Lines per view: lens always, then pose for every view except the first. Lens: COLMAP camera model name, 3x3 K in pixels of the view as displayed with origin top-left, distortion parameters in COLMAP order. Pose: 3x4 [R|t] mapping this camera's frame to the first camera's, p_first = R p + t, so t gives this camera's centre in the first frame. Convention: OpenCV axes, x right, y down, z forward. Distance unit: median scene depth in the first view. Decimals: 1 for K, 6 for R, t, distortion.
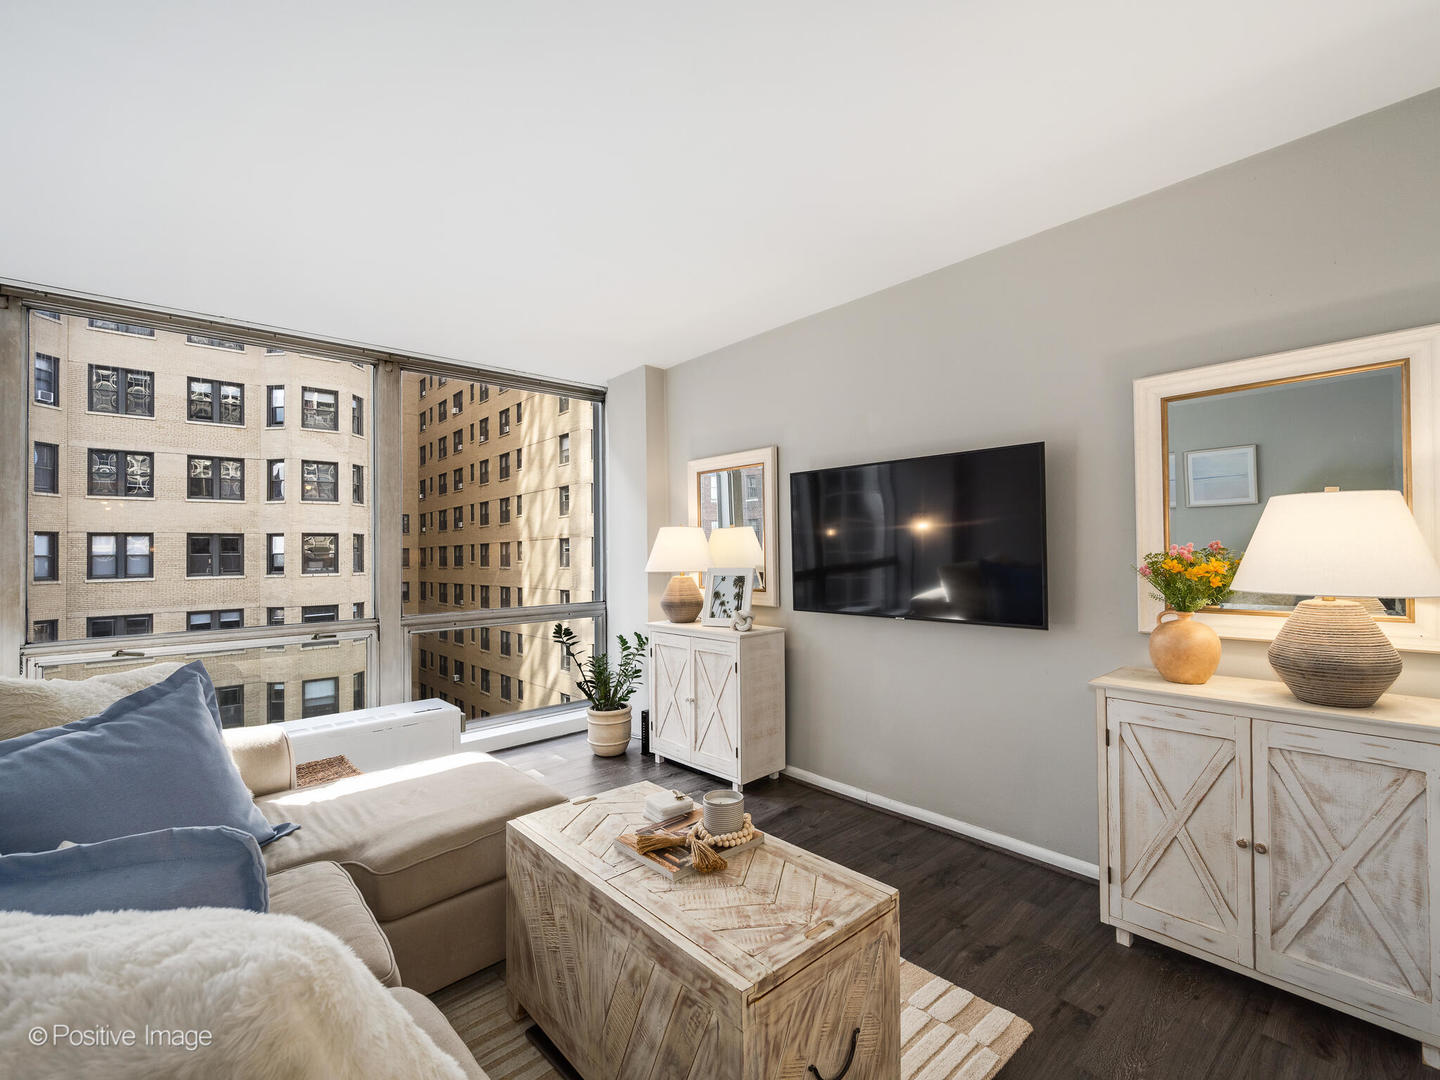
lens RADIAL K [[630.7, 0, 636.1], [0, 630.7, 539.8], [0, 0, 1]] dist [-0.000356, 0.000298]
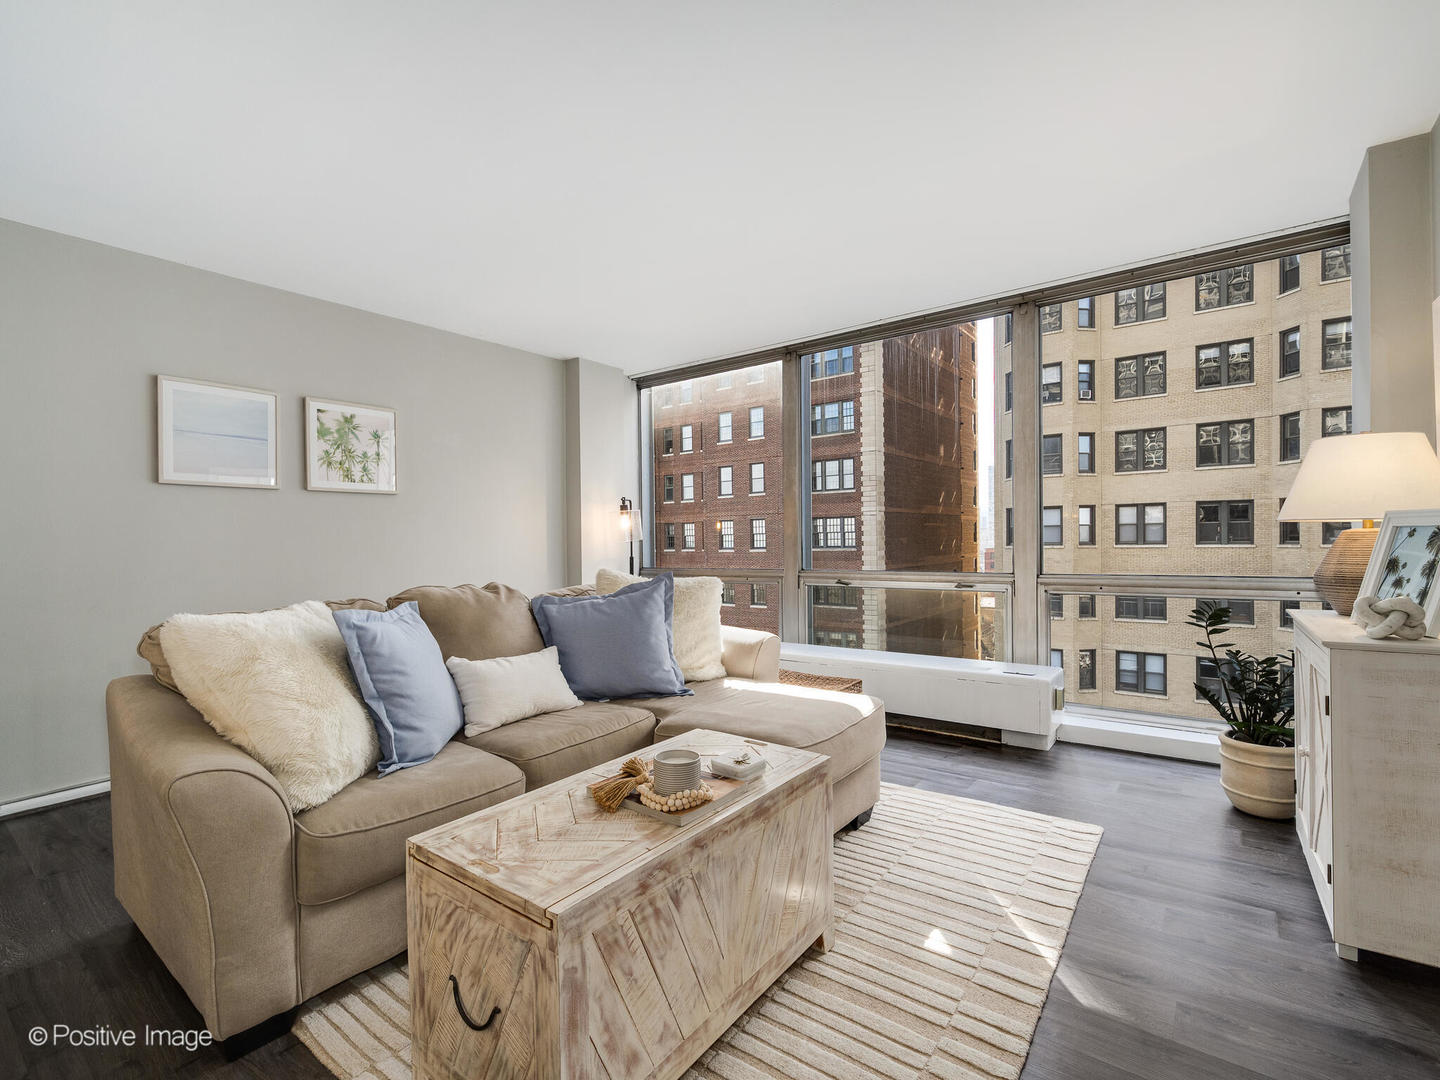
lens RADIAL K [[643.1, 0, 791.1], [0, 643.1, 536.5], [0, 0, 1]] dist [0.000225, -0.000204]
pose [[0.307915, 0.008689, -0.951374, 0.076171], [0.030421, 0.999357, 0.018973, 0.006751], [0.950928, -0.034784, 0.307452, 0.065567]]
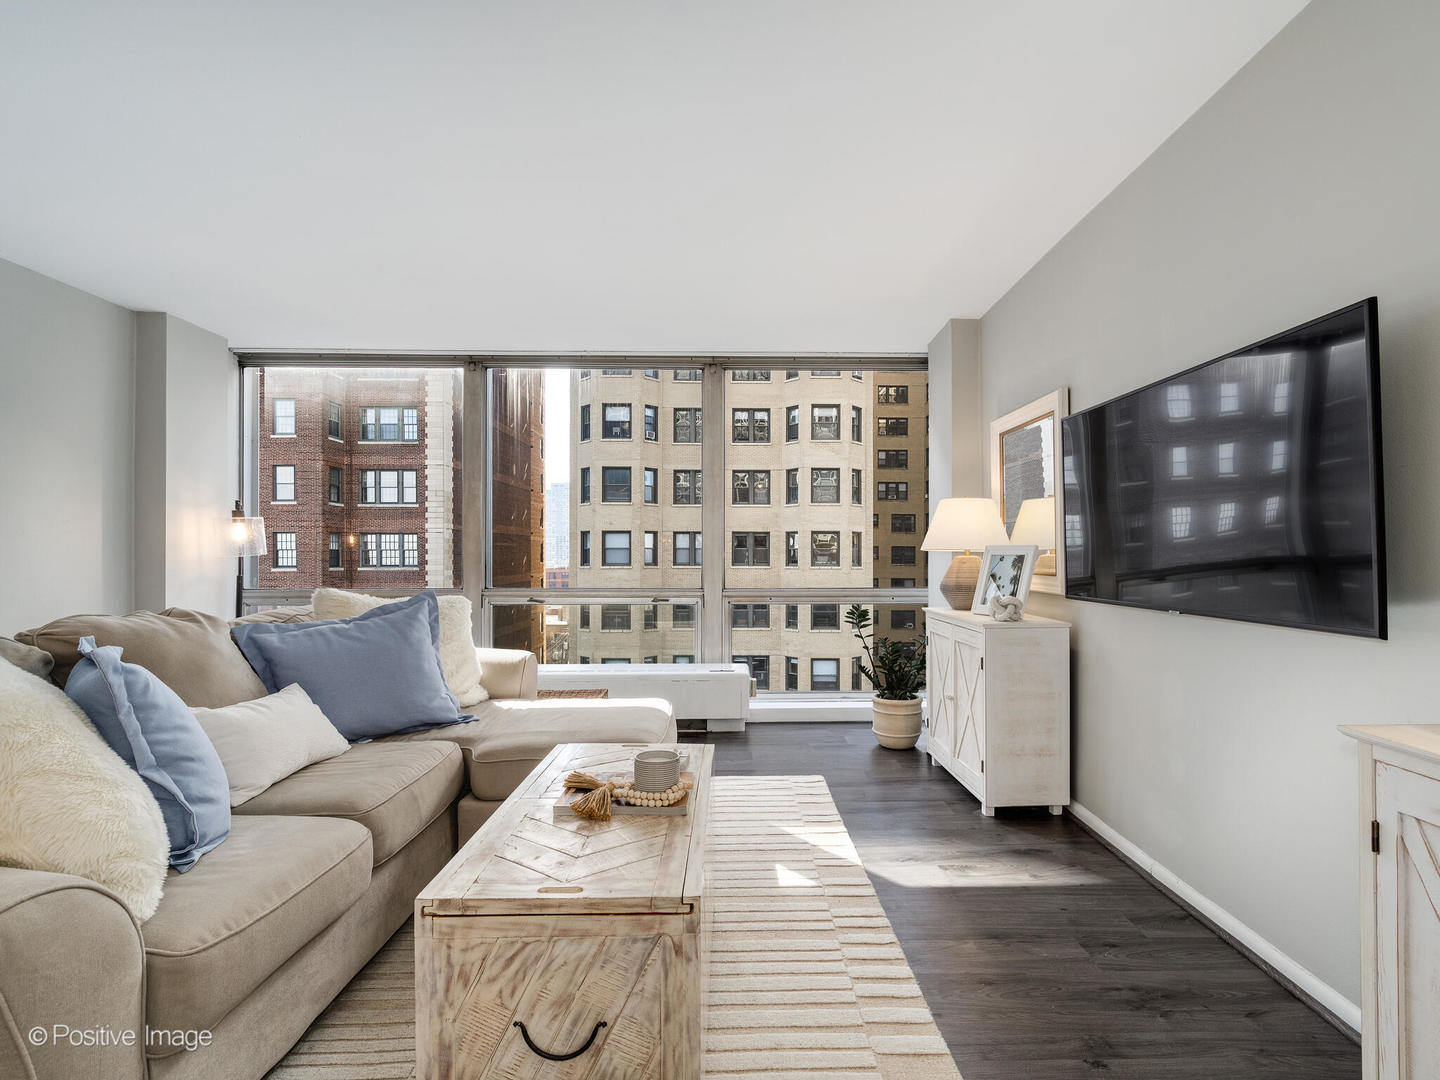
lens RADIAL K [[615.5, 0, 741.6], [0, 615.5, 546.3], [0, 0, 1]] dist [-0.000283, 0.000083]
pose [[0.795838, 0.007261, -0.605466, 0.058571], [-0.001049, 0.999943, 0.010613, 0.006253], [0.605509, -0.007811, 0.795800, 0.025672]]
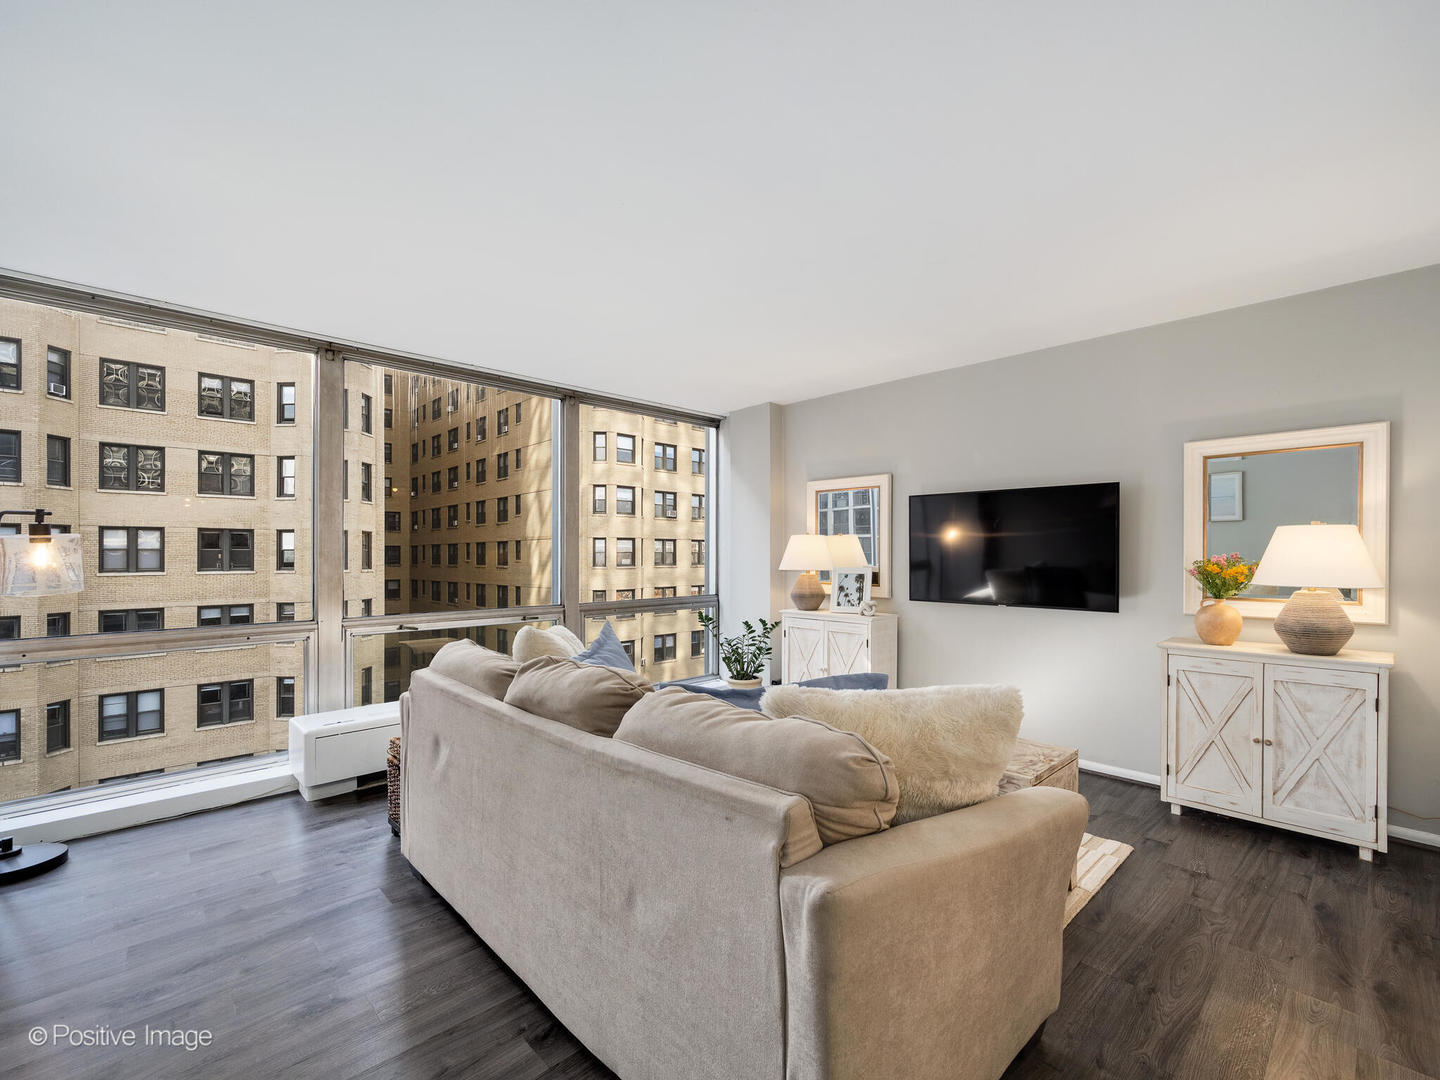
lens RADIAL K [[638.7, 0, 633.9], [0, 638.7, 547.2], [0, 0, 1]] dist [-0.001307, 0.000257]
pose [[0.999278, 0.014044, 0.035313, -0.055950], [-0.014416, 0.999843, 0.010281, -0.000625], [-0.035163, -0.010783, 0.999323, -0.045883]]
